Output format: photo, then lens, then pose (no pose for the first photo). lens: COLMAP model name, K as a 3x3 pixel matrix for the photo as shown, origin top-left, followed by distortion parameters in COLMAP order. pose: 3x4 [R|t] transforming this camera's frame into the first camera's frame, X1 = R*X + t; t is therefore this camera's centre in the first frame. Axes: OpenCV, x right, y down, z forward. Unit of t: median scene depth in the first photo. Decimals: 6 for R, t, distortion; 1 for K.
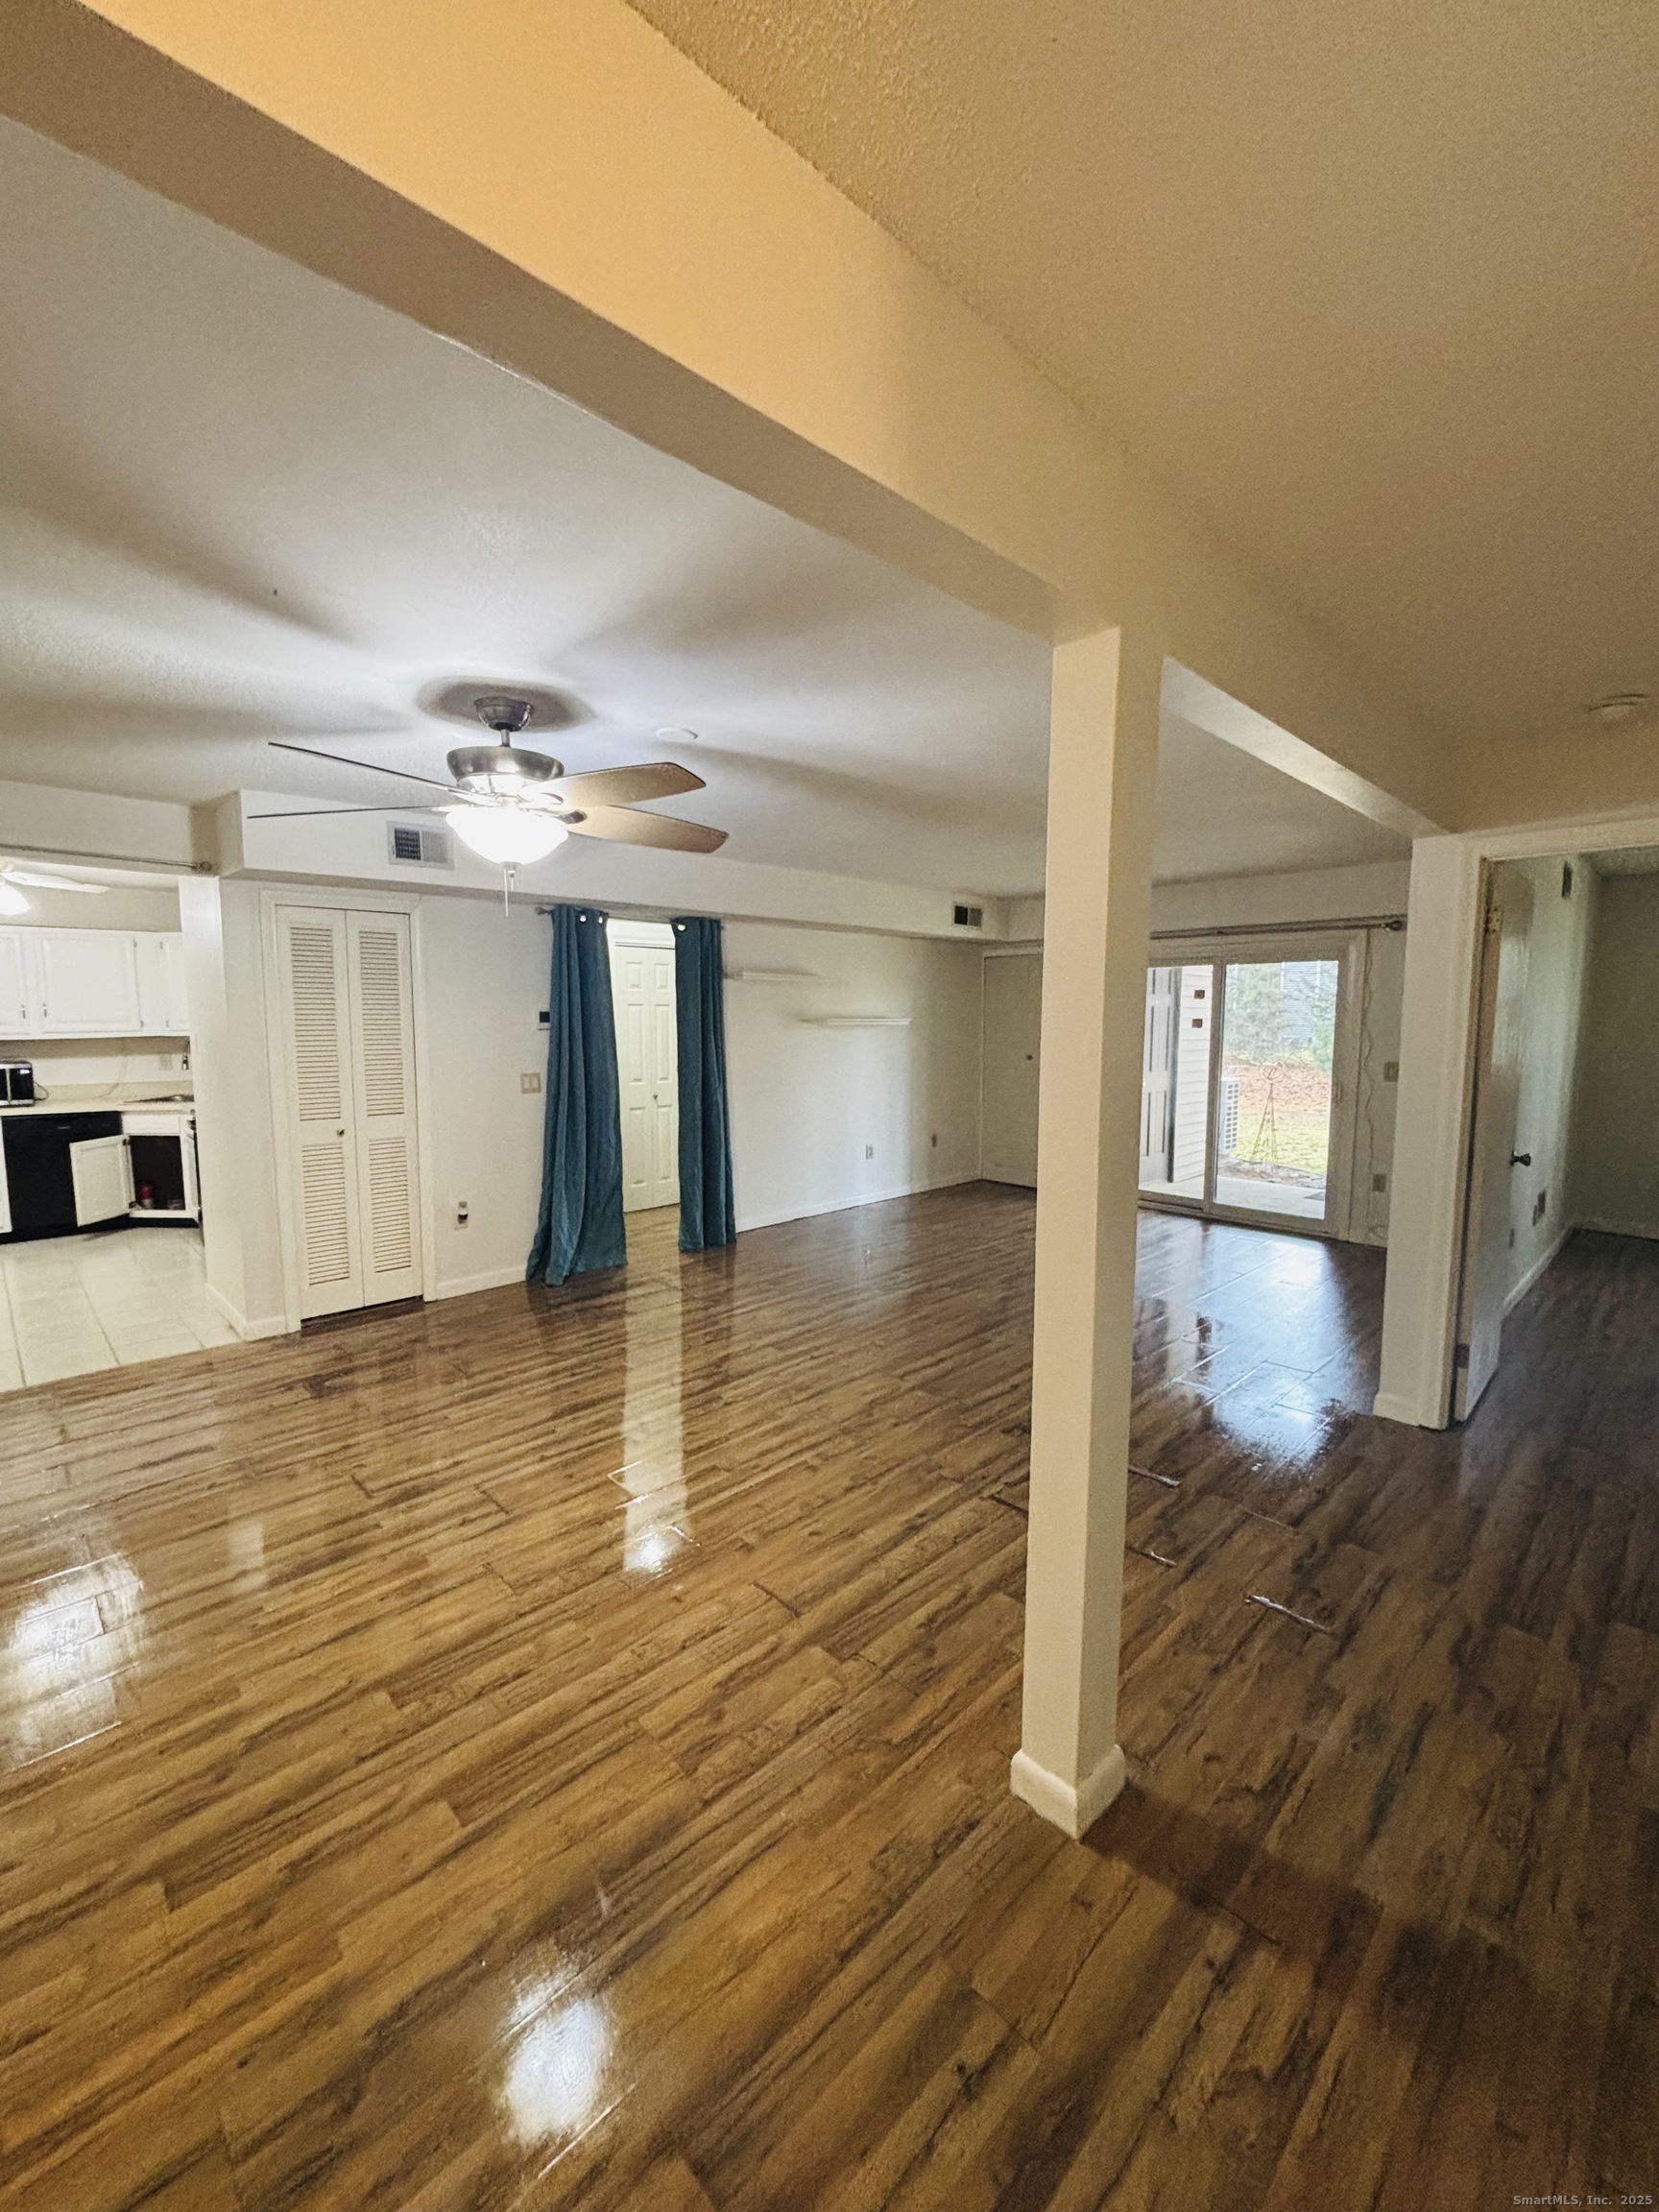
lens RADIAL K [[889.6, 0, 826.5], [0, 889.6, 1110.9], [0, 0, 1]] dist [-0.002020, -0.000624]
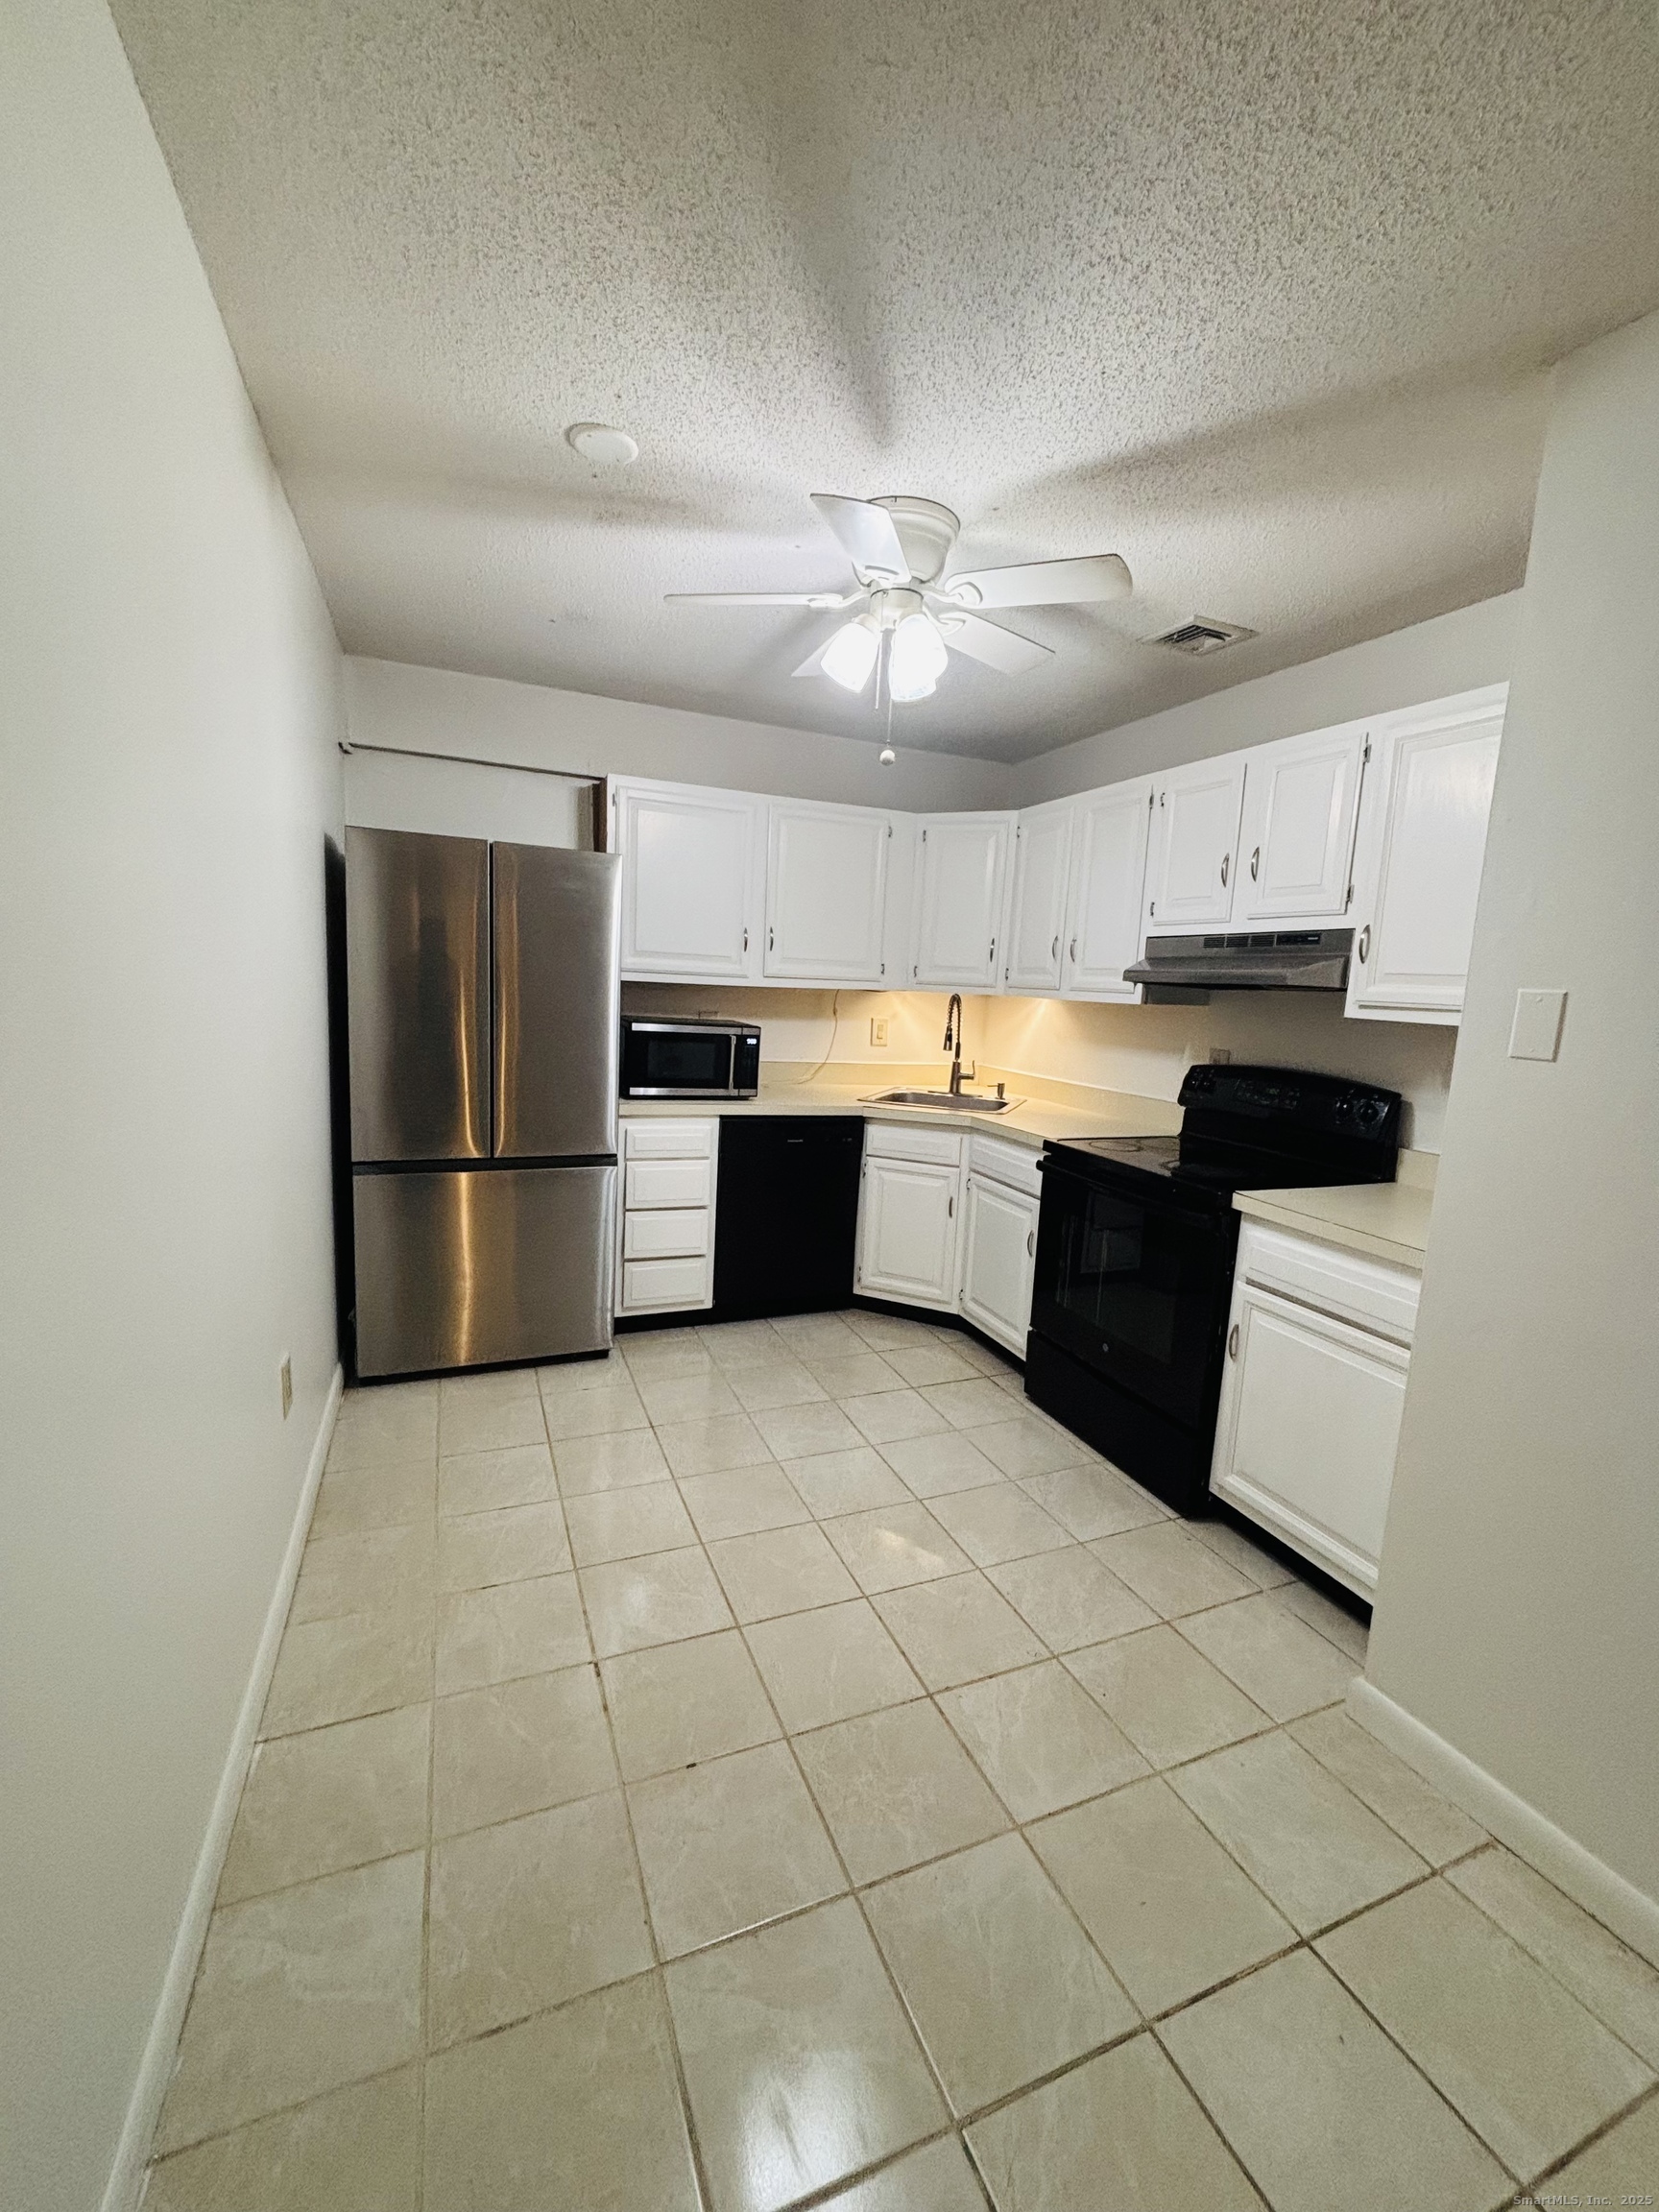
lens RADIAL K [[889.6, 0, 824.7], [0, 889.6, 1106.0], [0, 0, 1]] dist [-0.002020, -0.000624]
pose [[0.927183, 0.098285, -0.361485, -0.638906], [-0.089149, 0.995136, 0.041911, -0.029826], [0.363846, -0.006633, 0.931436, 0.469702]]
